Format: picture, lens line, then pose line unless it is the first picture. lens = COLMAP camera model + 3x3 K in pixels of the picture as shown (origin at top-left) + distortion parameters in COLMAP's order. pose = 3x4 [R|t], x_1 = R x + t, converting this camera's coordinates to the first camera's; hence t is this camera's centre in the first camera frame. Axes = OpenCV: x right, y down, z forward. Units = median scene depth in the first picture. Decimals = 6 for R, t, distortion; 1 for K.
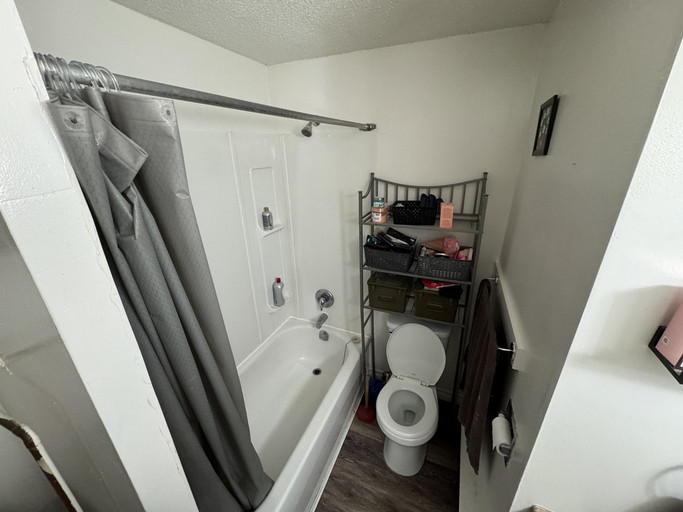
lens RADIAL K [[270.3, 0, 341.5], [0, 270.3, 256.0], [0, 0, 1]] dist [-0.000622, -0.000040]
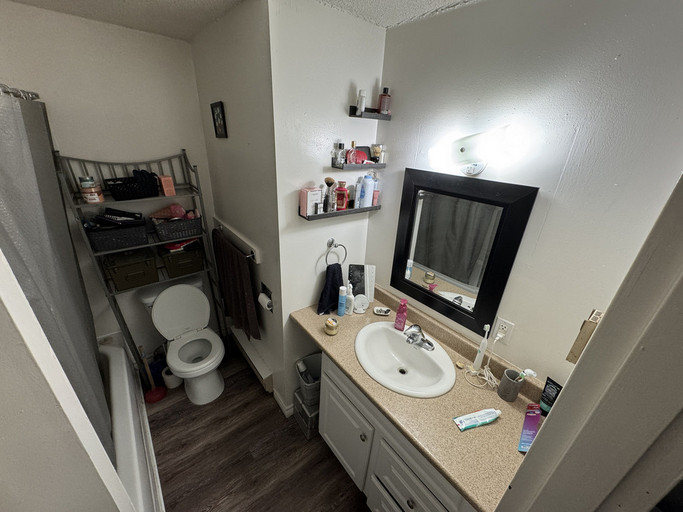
lens RADIAL K [[270.3, 0, 341.5], [0, 270.3, 256.0], [0, 0, 1]] dist [-0.000622, -0.000040]
pose [[0.458046, -0.330807, 0.825082, -0.324812], [0.271028, 0.935954, 0.224797, 0.075557], [-0.846603, 0.120652, 0.518368, -0.223088]]
